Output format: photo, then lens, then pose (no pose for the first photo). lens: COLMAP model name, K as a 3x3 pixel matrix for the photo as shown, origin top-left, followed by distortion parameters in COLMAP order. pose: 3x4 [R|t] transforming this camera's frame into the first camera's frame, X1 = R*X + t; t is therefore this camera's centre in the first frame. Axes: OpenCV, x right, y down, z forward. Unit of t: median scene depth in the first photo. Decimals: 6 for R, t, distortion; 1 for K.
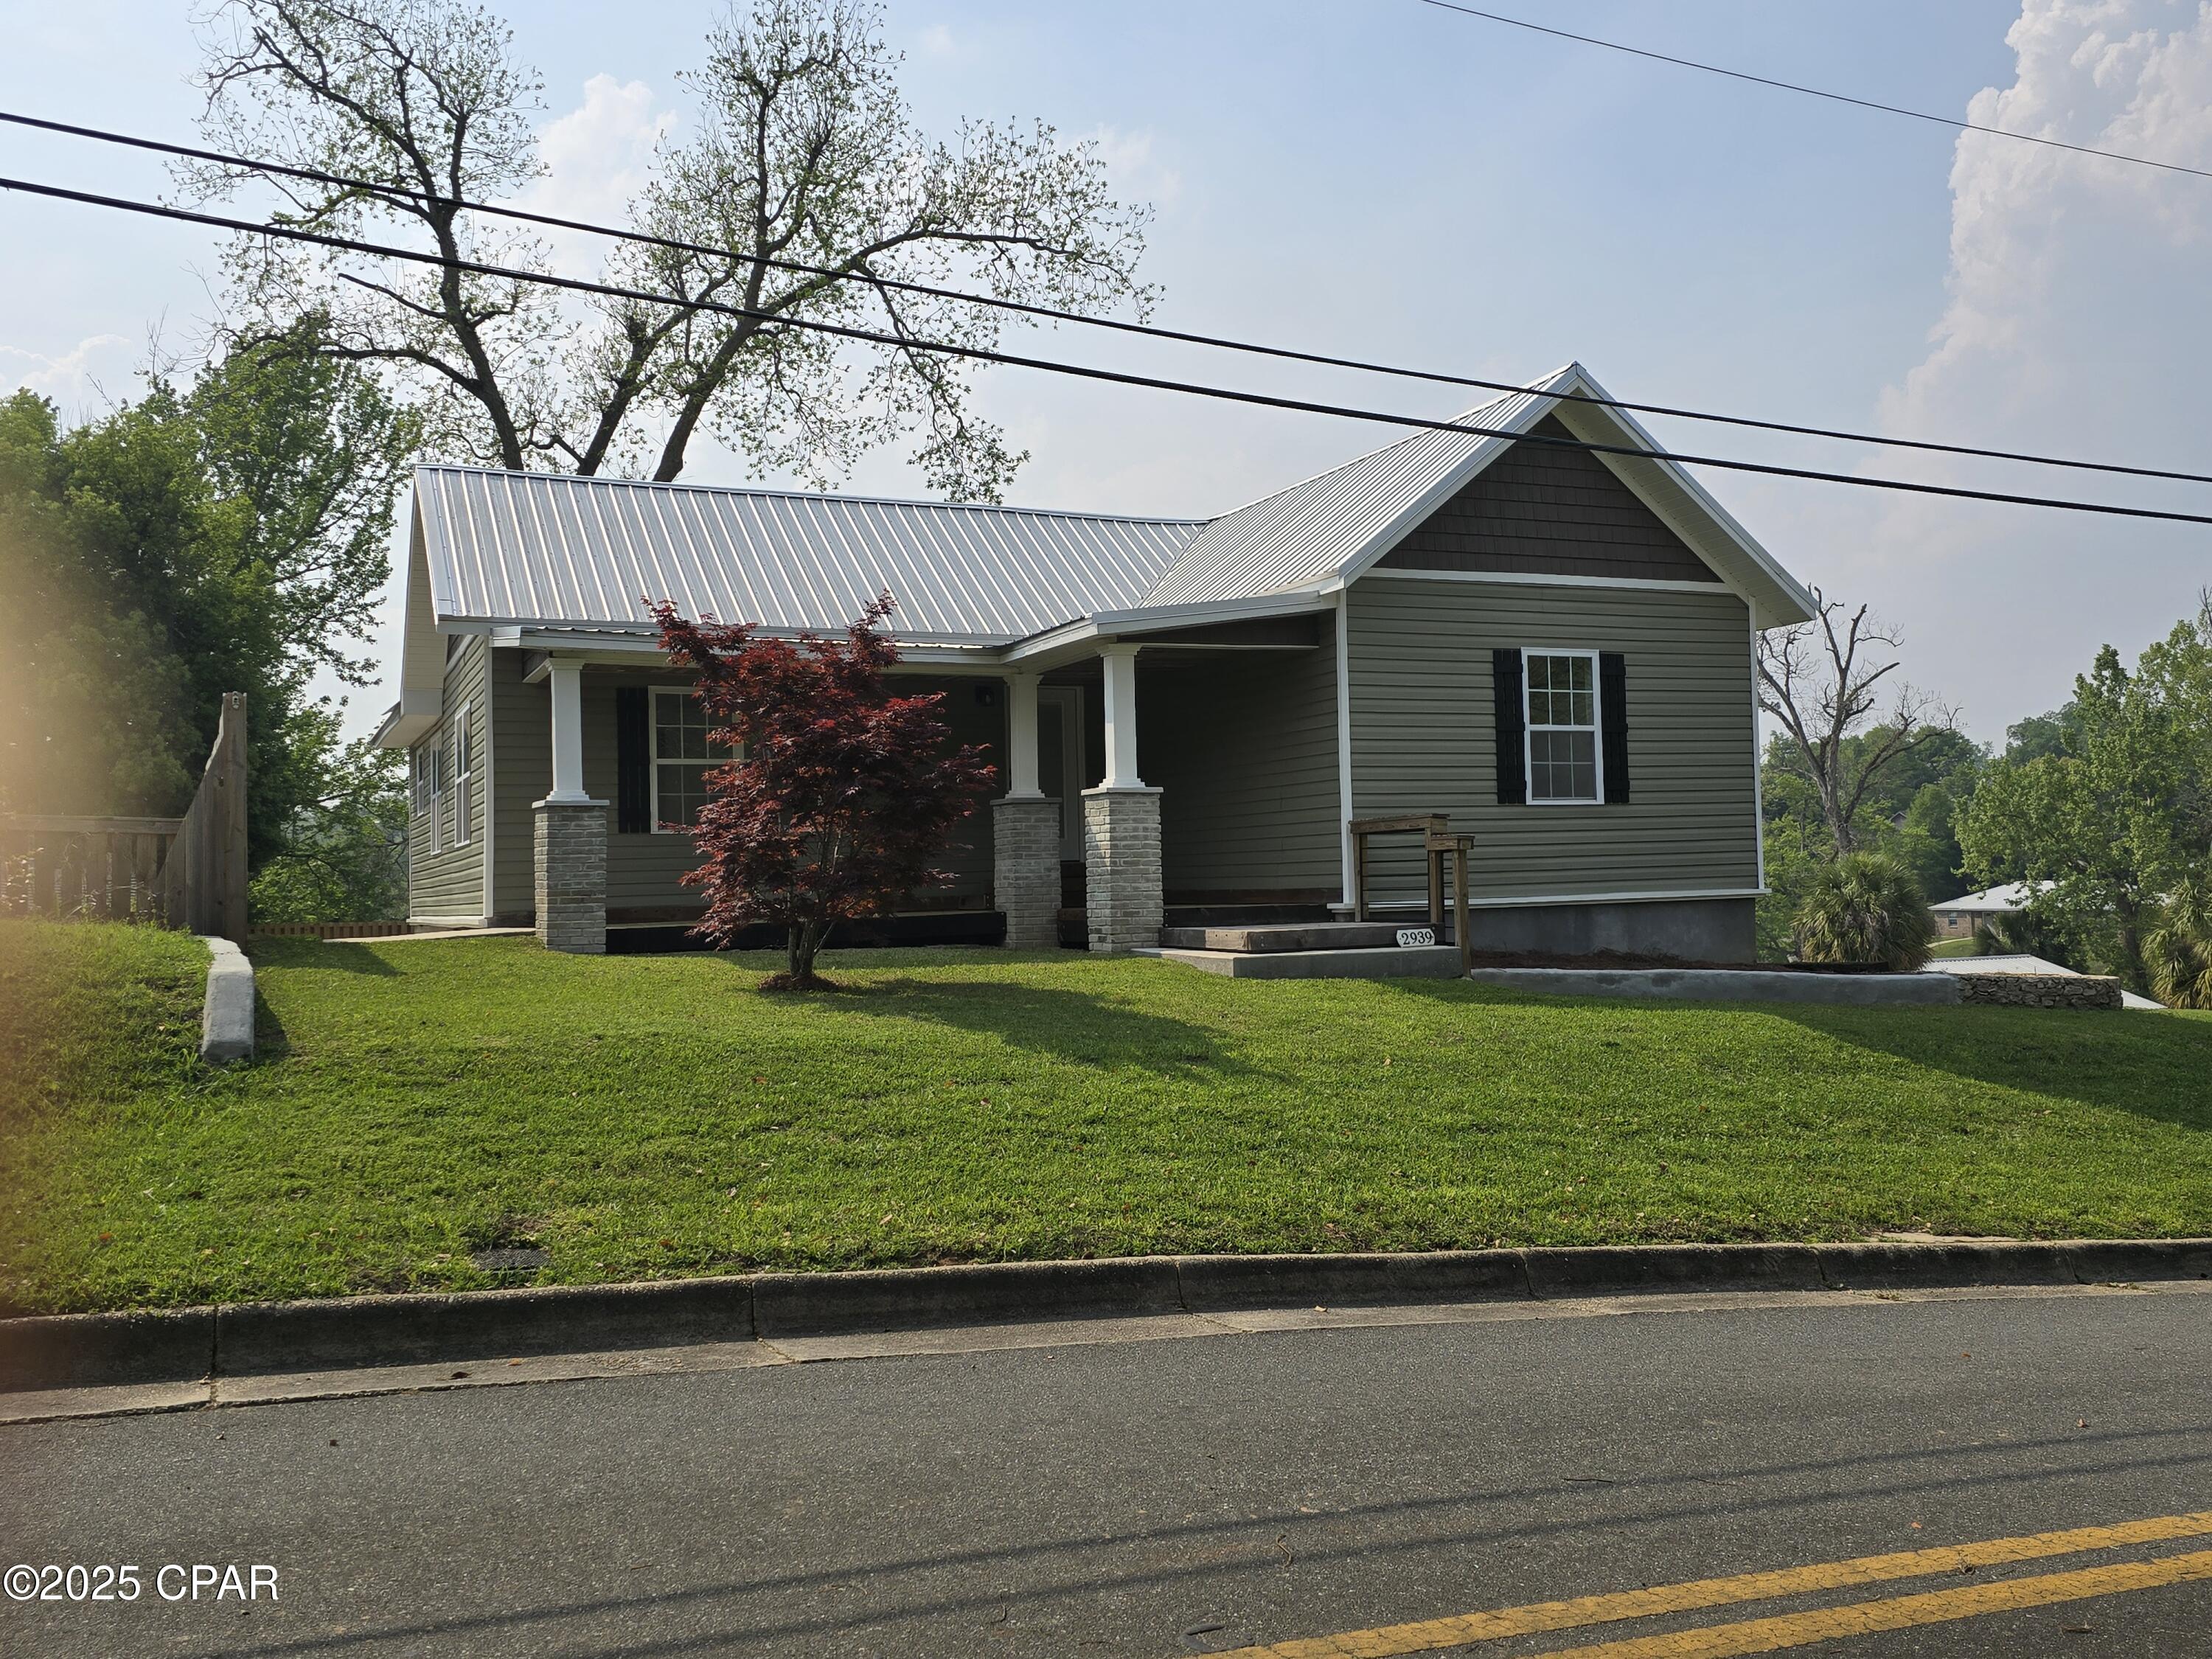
lens RADIAL K [[1883.5, 0, 1162.1], [0, 1883.5, 785.7], [0, 0, 1]] dist [0.105167, -0.135144]
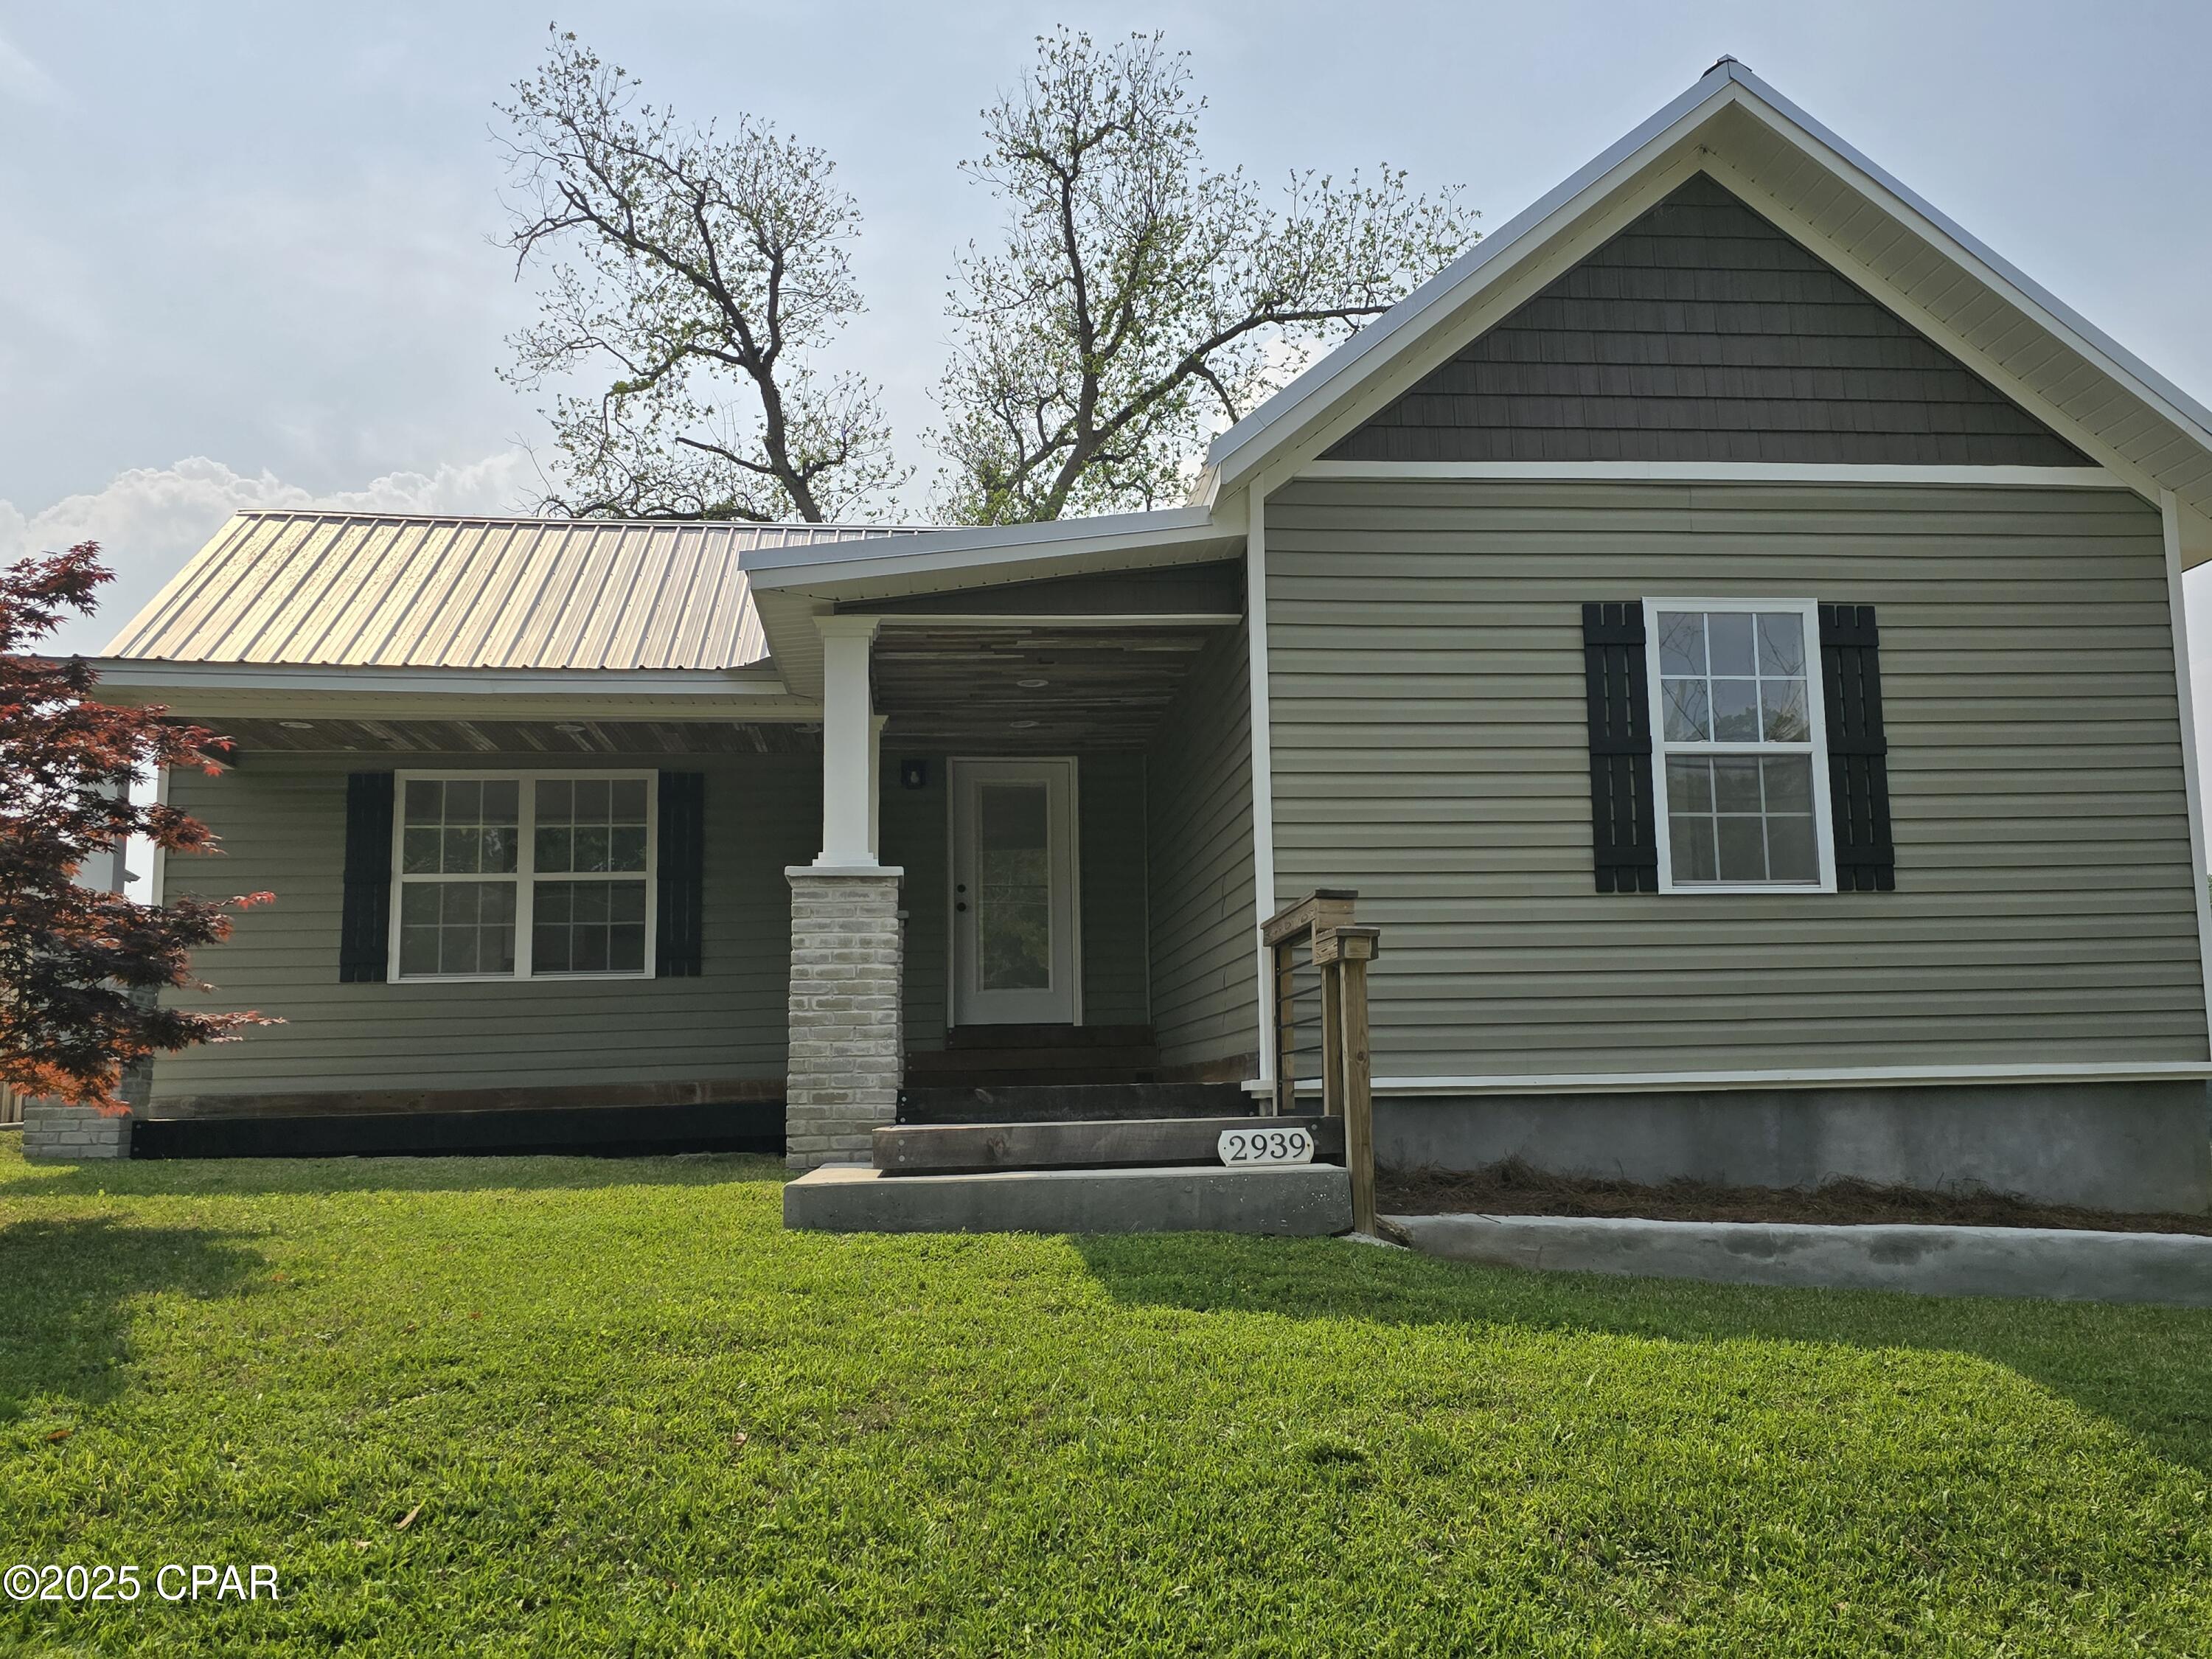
lens RADIAL K [[1897.3, 0, 1178.5], [0, 1897.3, 835.4], [0, 0, 1]] dist [0.061251, -0.011583]
pose [[0.949893, -0.039036, -0.310127, 0.223091], [0.012793, 0.996195, -0.086211, 0.036443], [0.312312, 0.077924, 0.946778, 0.447775]]
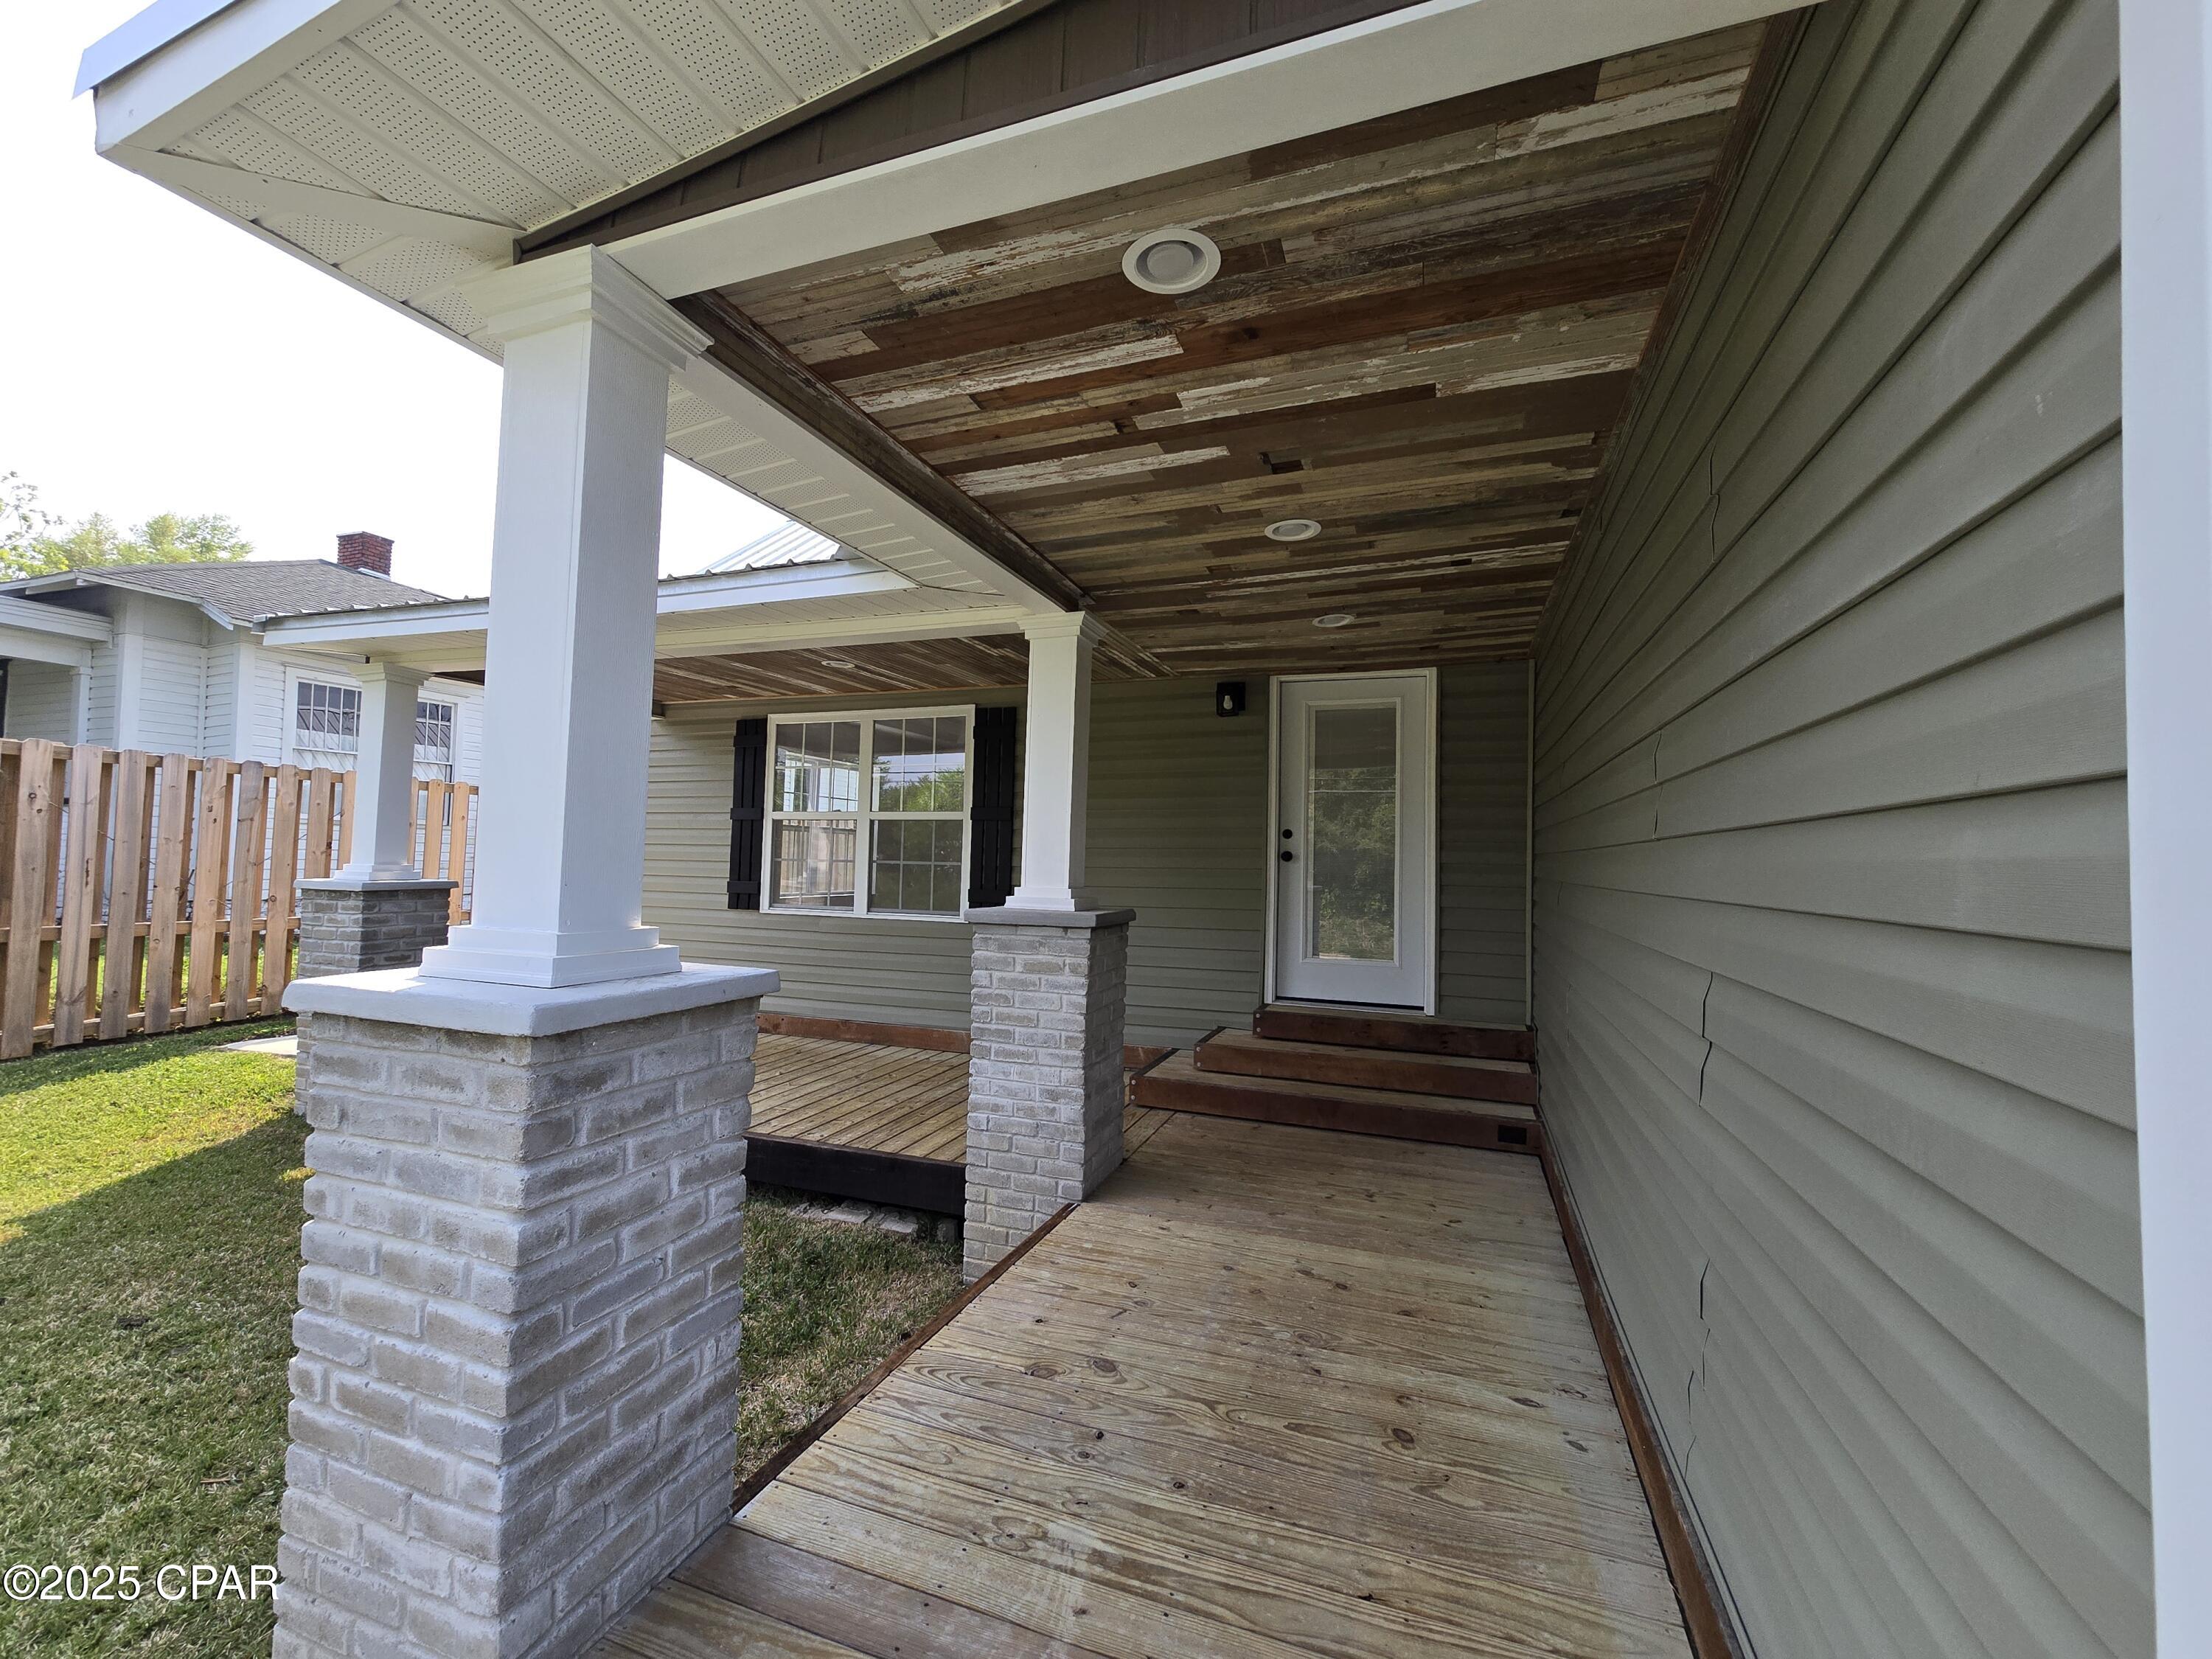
lens RADIAL K [[914.0, 0, 1106.0], [0, 914.0, 829.5], [0, 0, 1]] dist [0.000289, 0.000038]
pose [[0.694838, 0.016362, -0.718981, 0.084939], [-0.005555, 0.999833, 0.017386, -0.014772], [0.719145, -0.008087, 0.694813, 0.877900]]
